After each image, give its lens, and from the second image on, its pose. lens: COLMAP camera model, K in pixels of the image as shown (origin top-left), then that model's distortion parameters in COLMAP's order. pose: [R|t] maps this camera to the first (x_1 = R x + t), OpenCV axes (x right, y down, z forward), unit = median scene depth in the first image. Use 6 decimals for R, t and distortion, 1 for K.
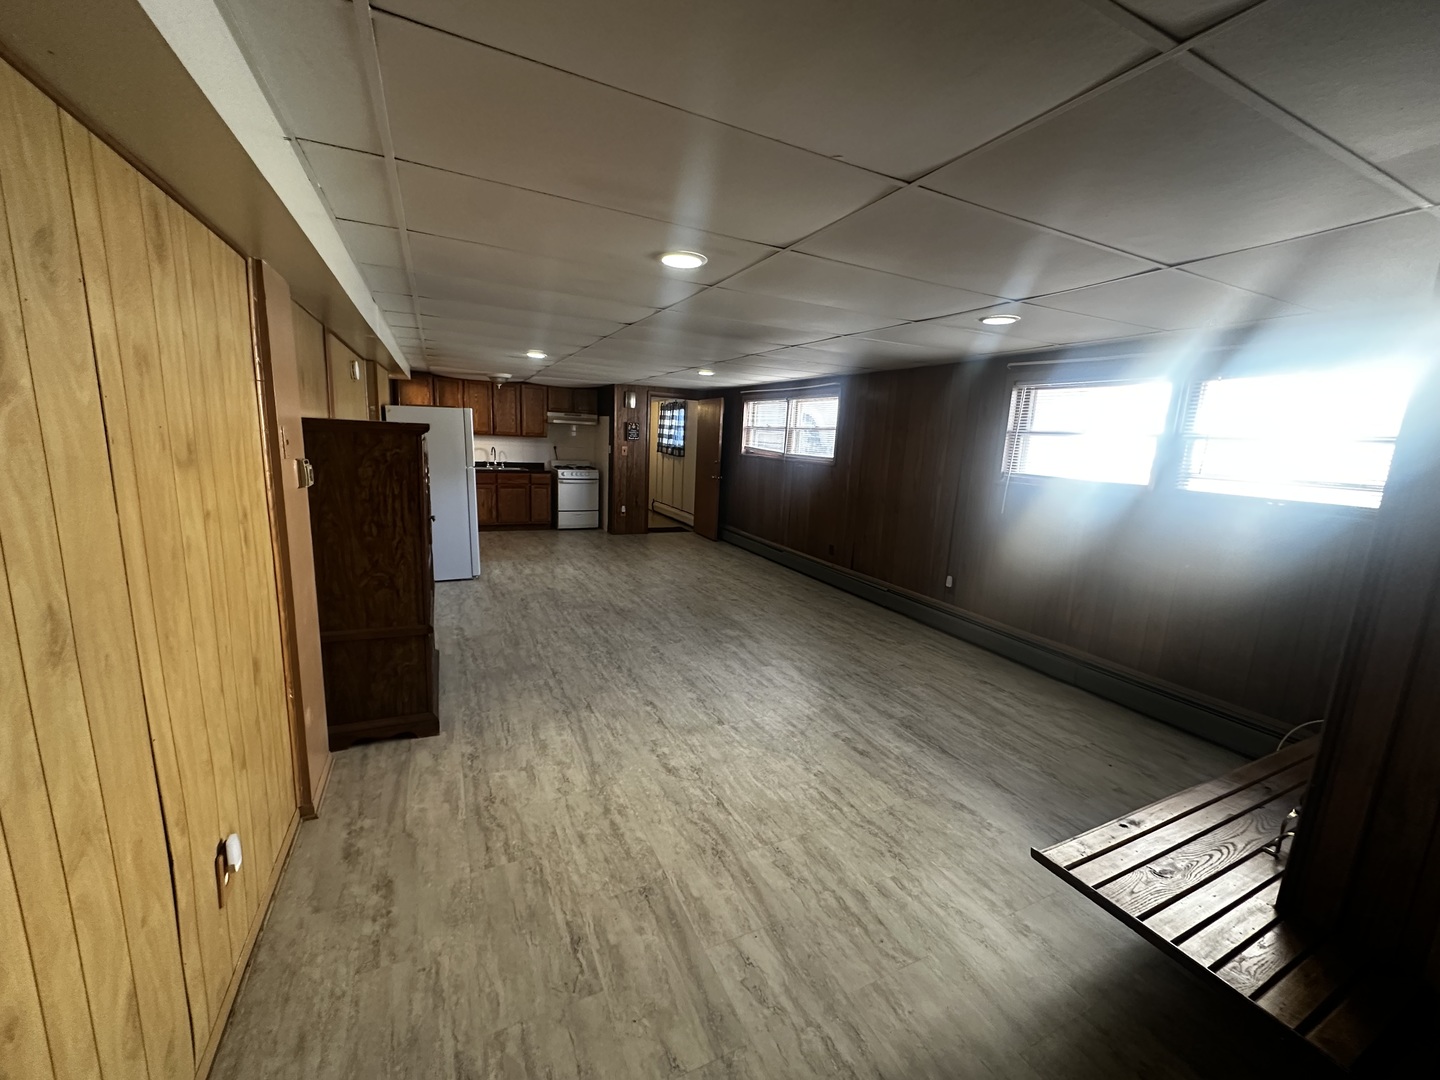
lens RADIAL K [[574.3, 0, 720.0], [0, 574.3, 540.0], [0, 0, 1]] dist [-0.000421, -0.000027]
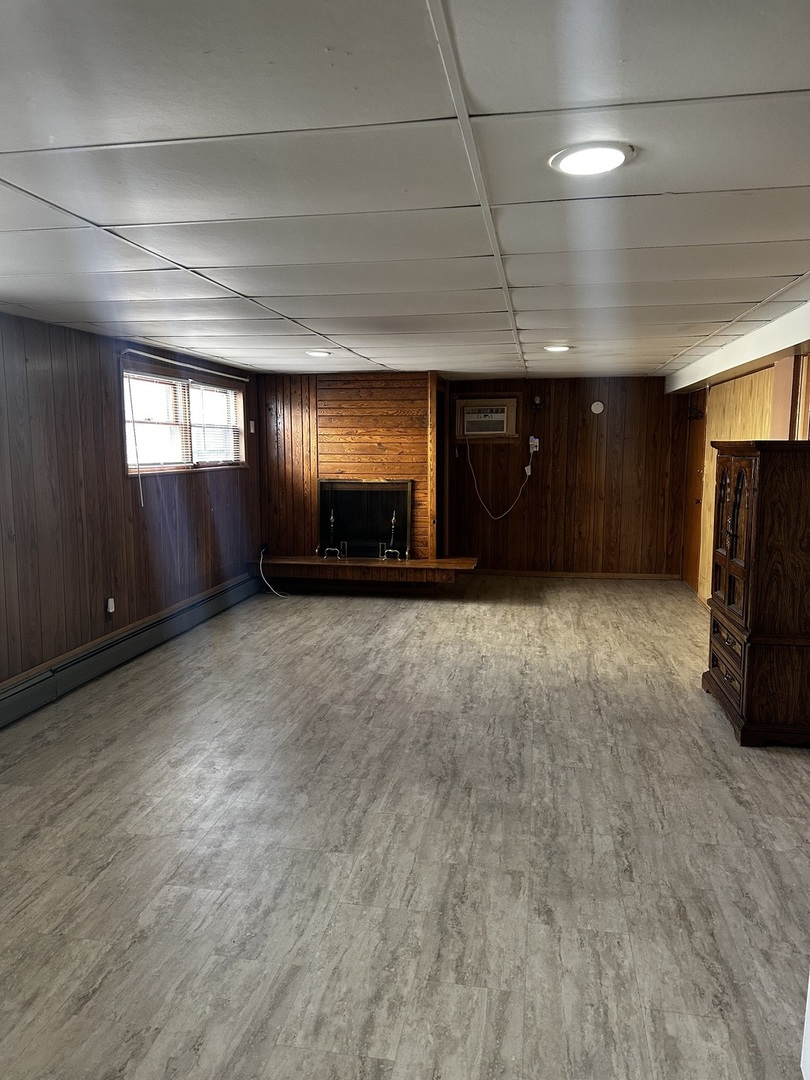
lens RADIAL K [[753.8, 0, 405.0], [0, 753.8, 540.0], [0, 0, 1]] dist [0.134371, -0.205850]
pose [[-0.809158, -0.122112, 0.574762, -0.638393], [0.068183, 0.952047, 0.298257, -0.363080], [-0.583621, 0.280526, -0.762031, 1.842331]]
